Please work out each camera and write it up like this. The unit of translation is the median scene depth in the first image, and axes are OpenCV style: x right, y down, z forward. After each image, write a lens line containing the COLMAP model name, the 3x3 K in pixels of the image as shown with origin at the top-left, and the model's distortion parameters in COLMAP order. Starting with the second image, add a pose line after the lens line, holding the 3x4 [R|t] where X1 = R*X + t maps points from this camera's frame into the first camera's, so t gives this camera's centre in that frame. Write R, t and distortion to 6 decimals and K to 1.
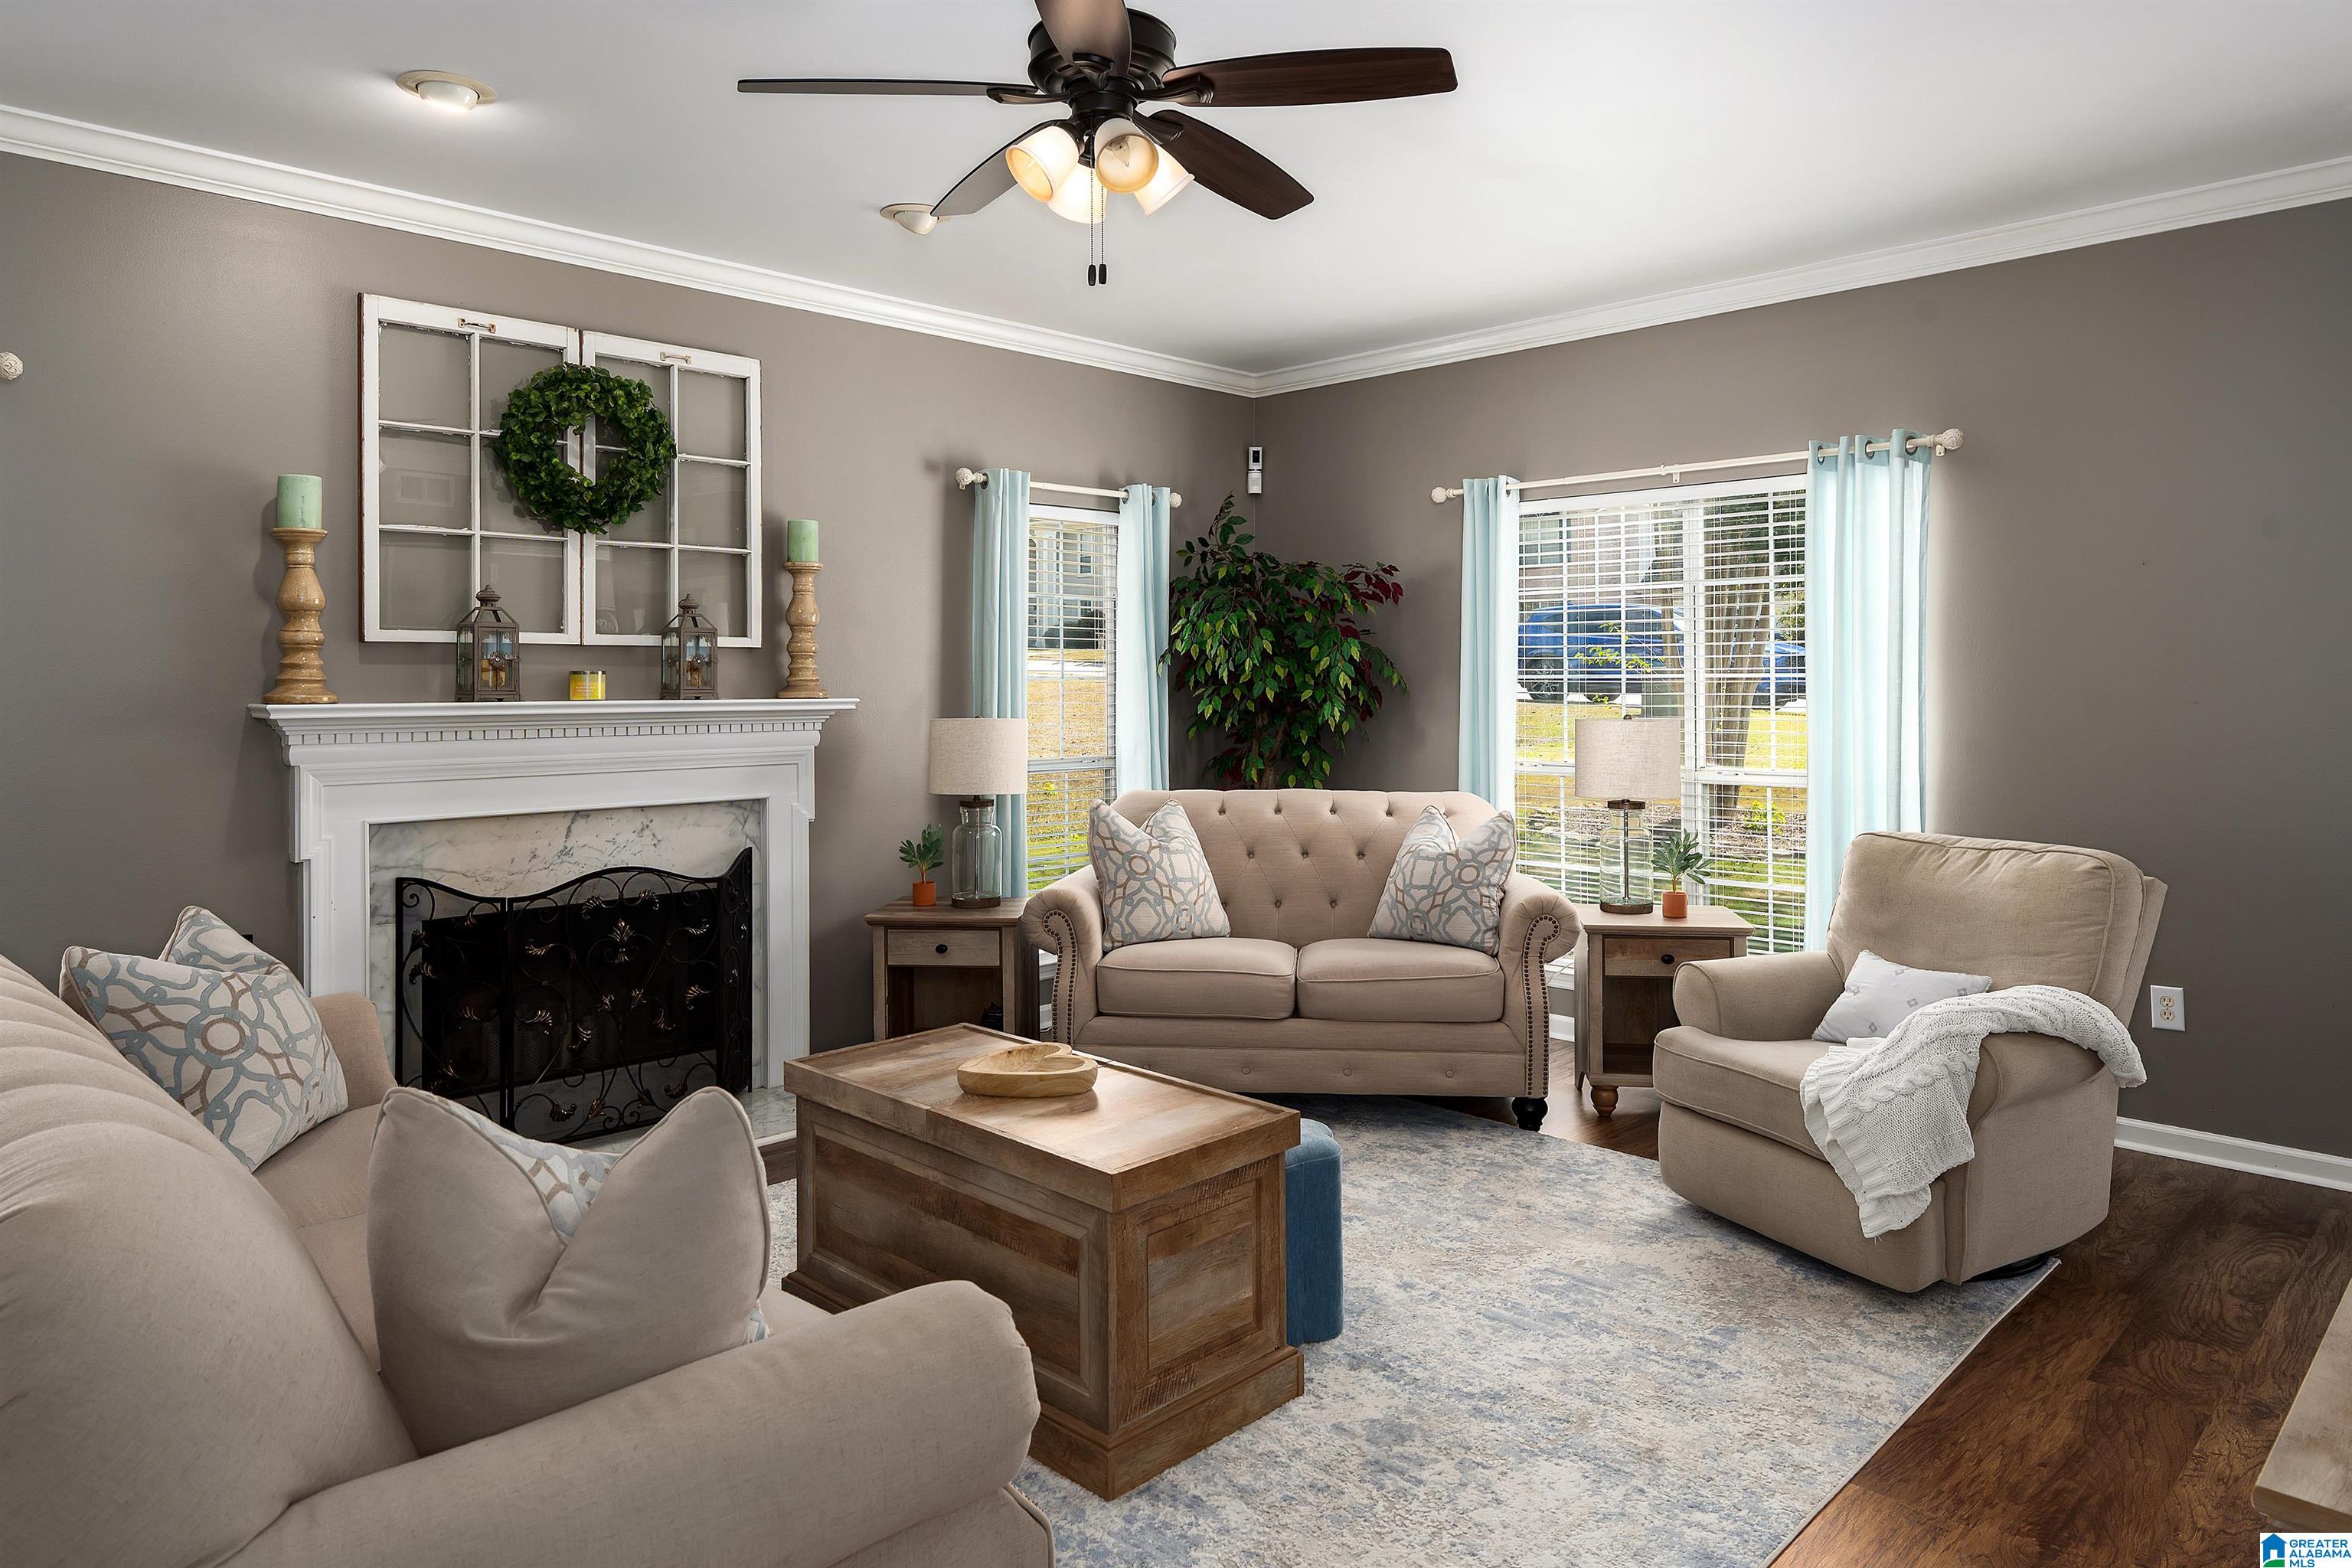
lens RADIAL K [[1468.4, 0, 1154.9], [0, 1468.4, 672.7], [0, 0, 1]] dist [-0.001352, 0.002363]
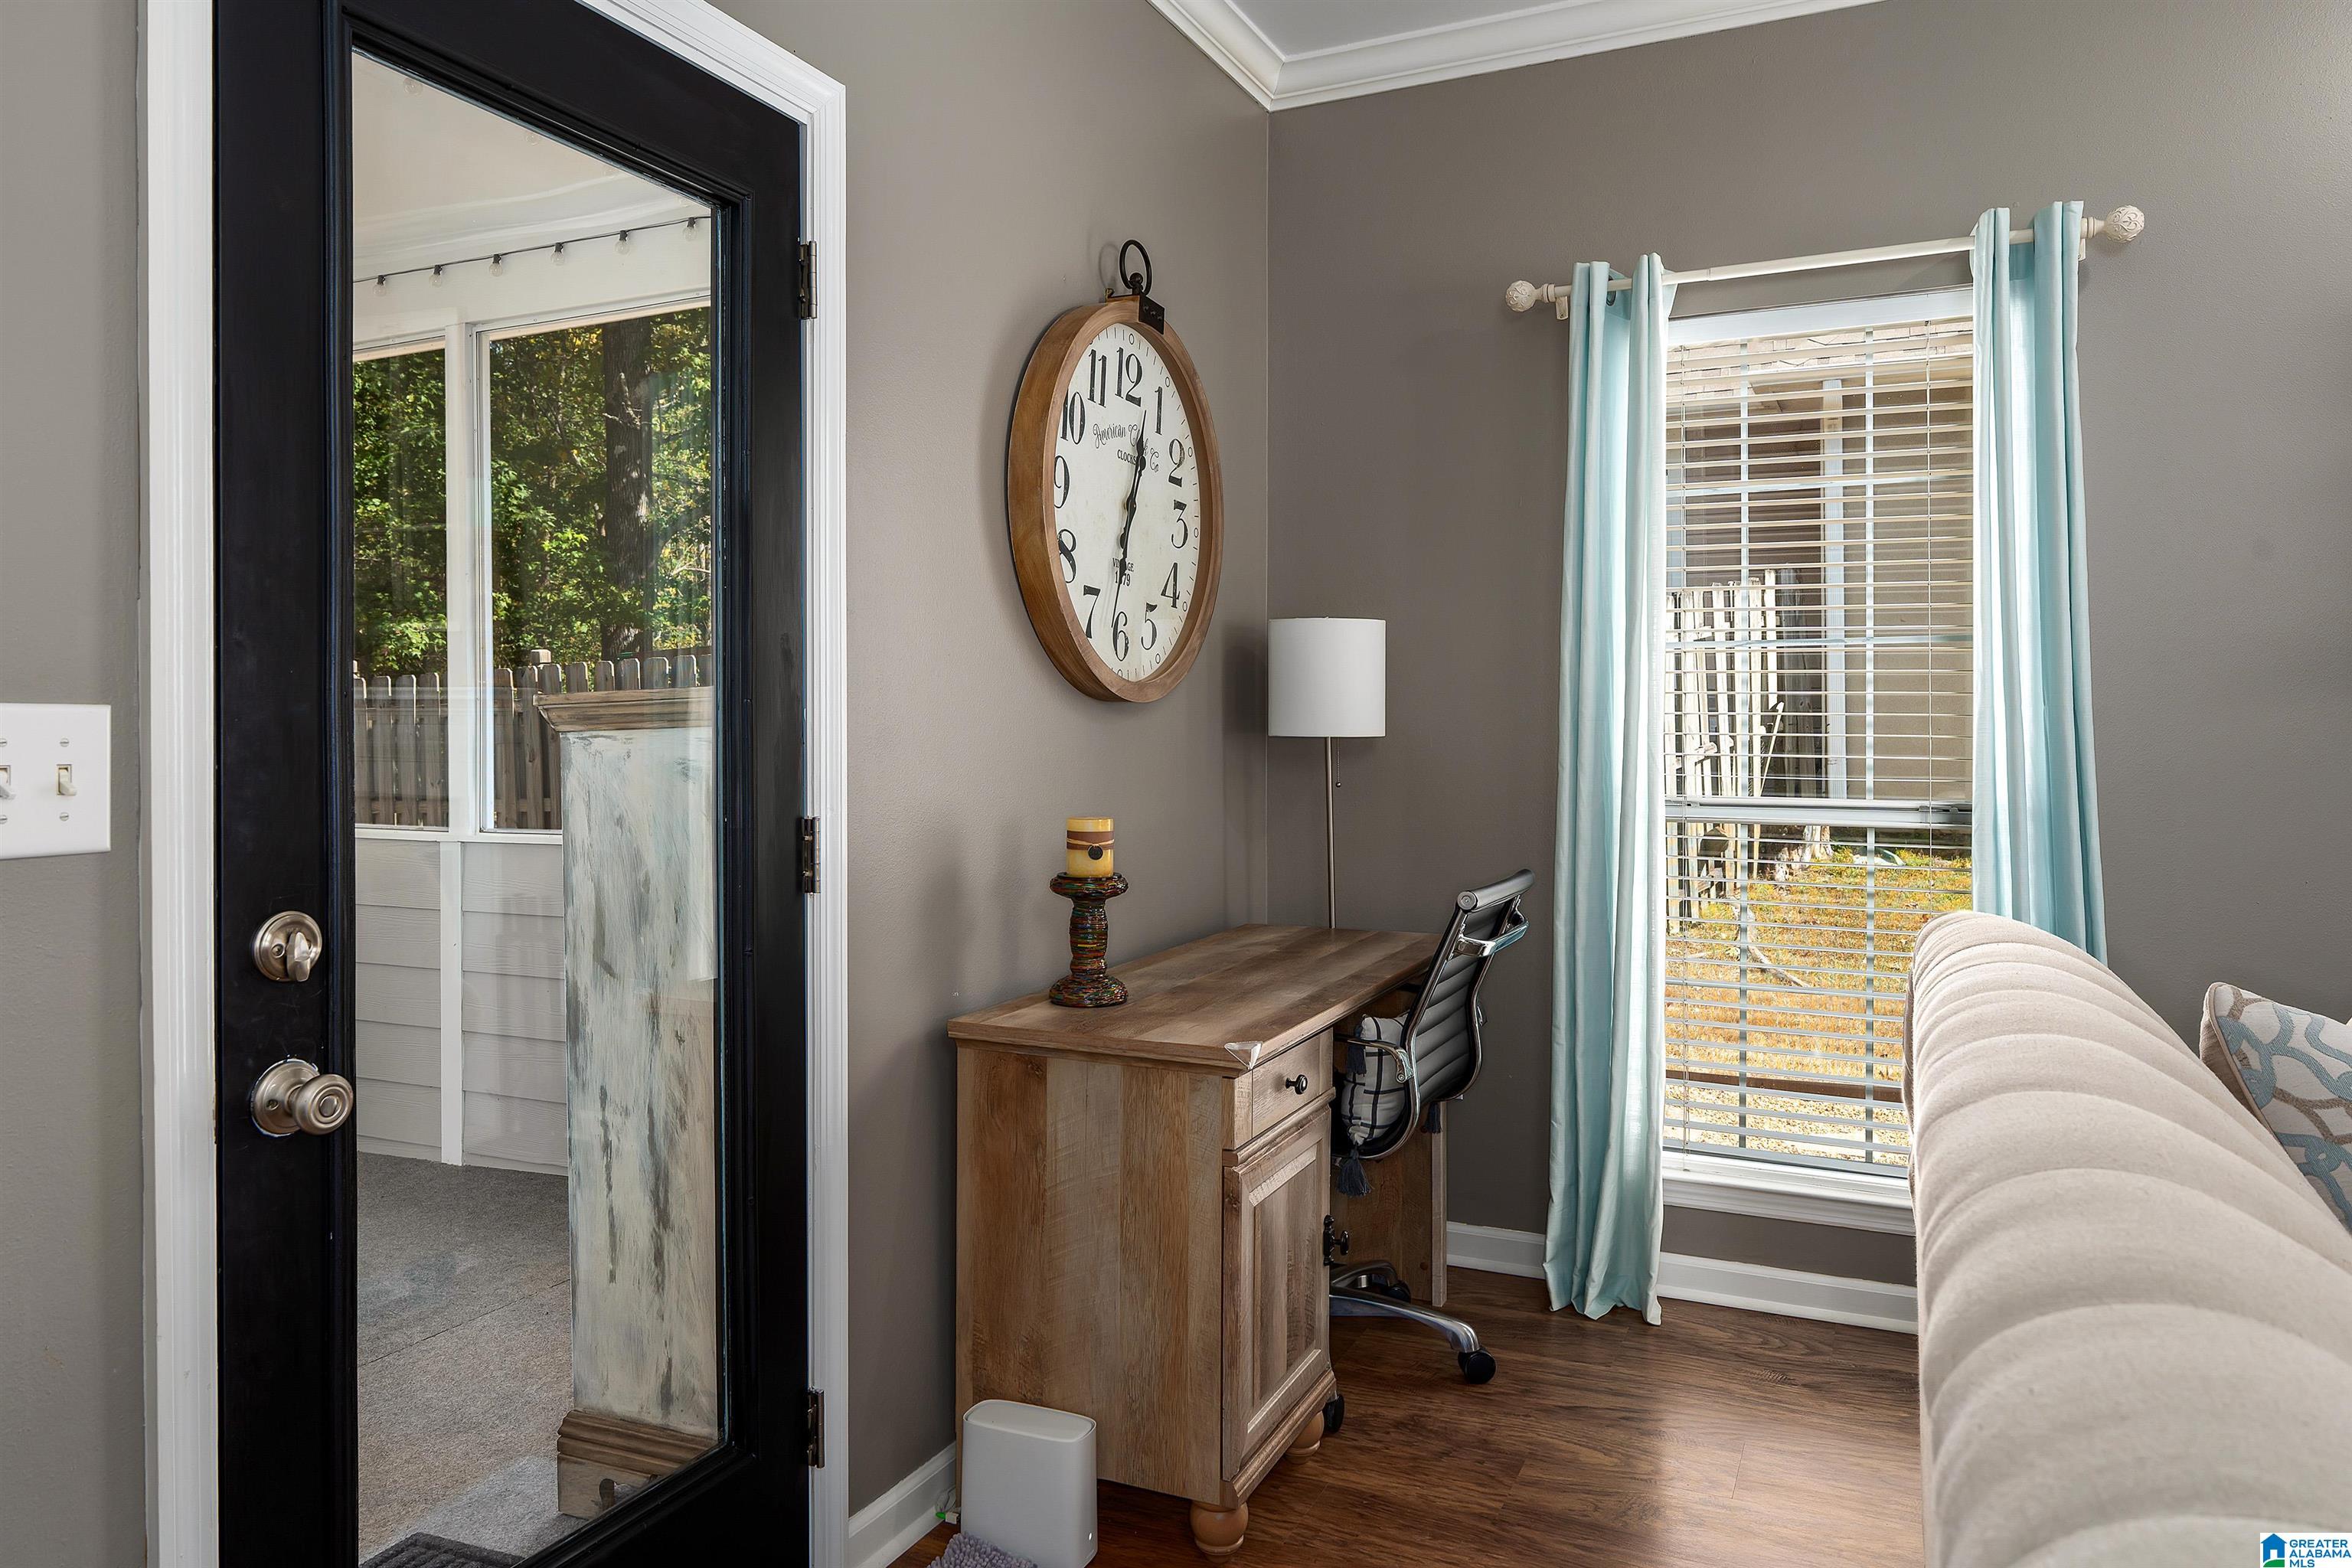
lens RADIAL K [[1533.4, 0, 1222.7], [0, 1533.4, 727.7], [0, 0, 1]] dist [0.006379, 0.000516]
pose [[0.366337, 0.008201, -0.930446, -0.164324], [0.007441, 0.999903, 0.011742, 0.038299], [0.930453, -0.011225, 0.366240, 0.210665]]
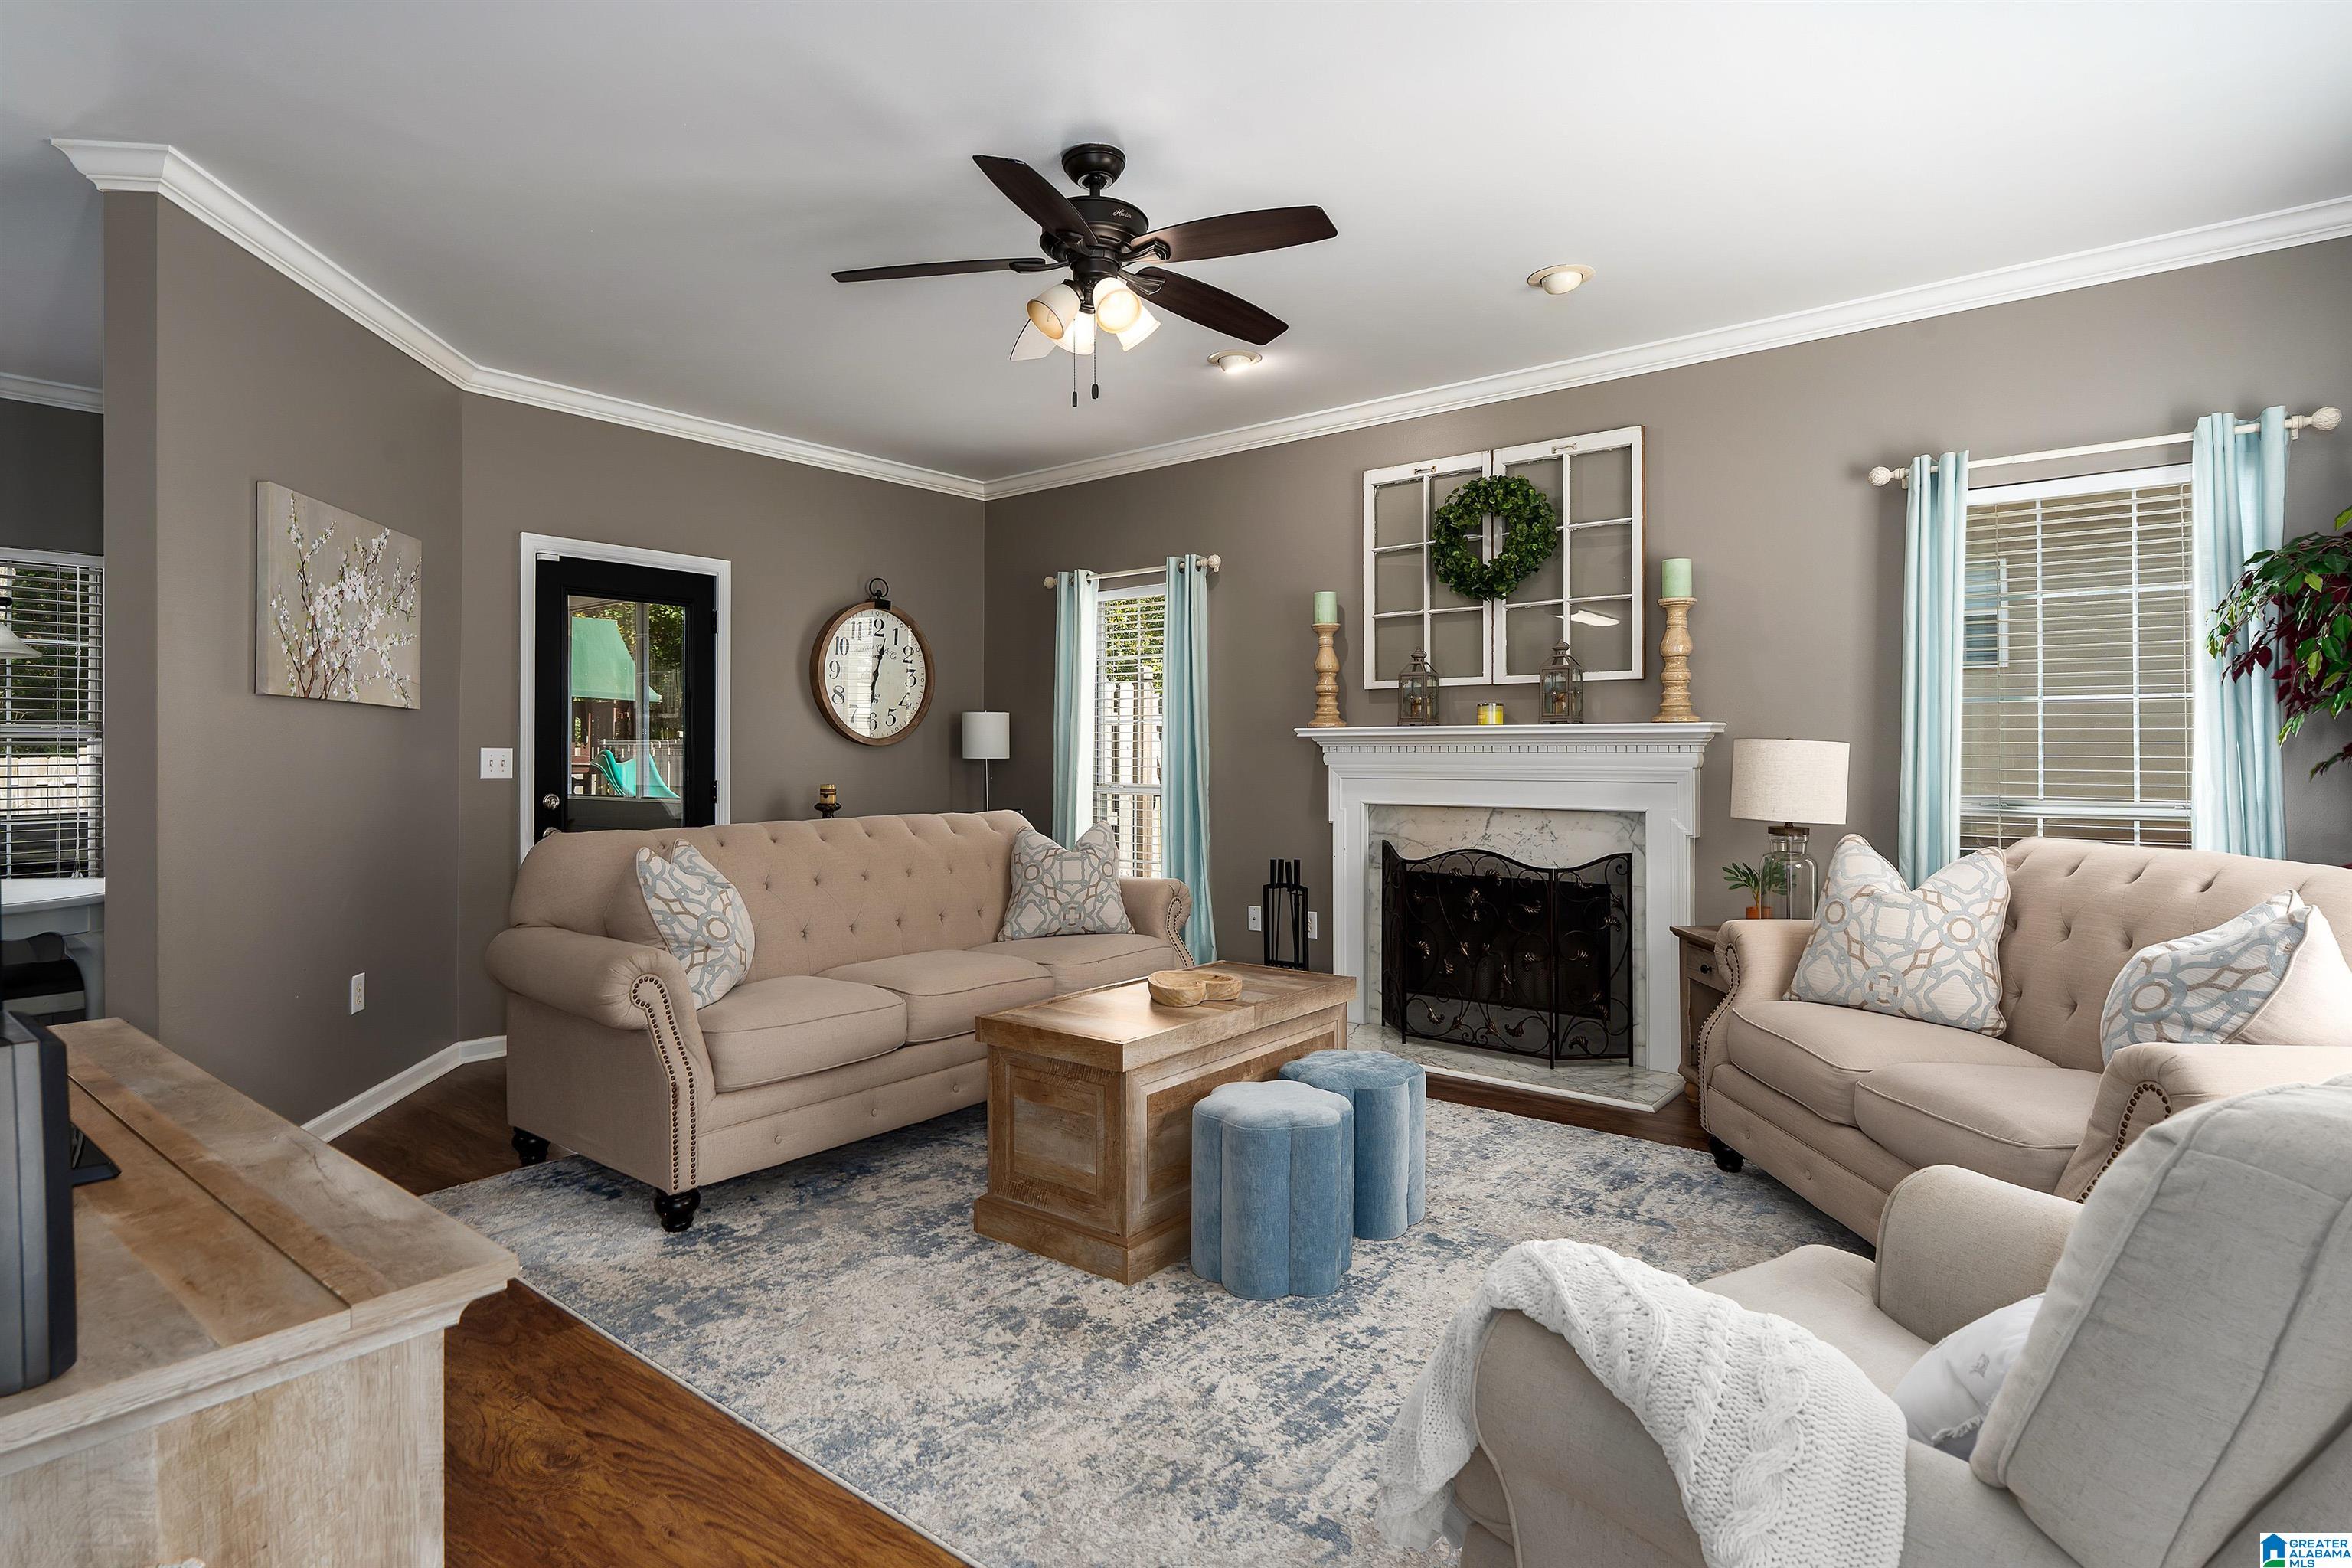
lens RADIAL K [[1205.5, 0, 1169.0], [0, 1205.5, 737.2], [0, 0, 1]] dist [0.001690, 0.000952]
pose [[0.114795, -0.008496, -0.993353, 0.727328], [0.007276, 0.999944, -0.007711, 0.038683], [0.993363, -0.006343, 0.114850, 0.626028]]
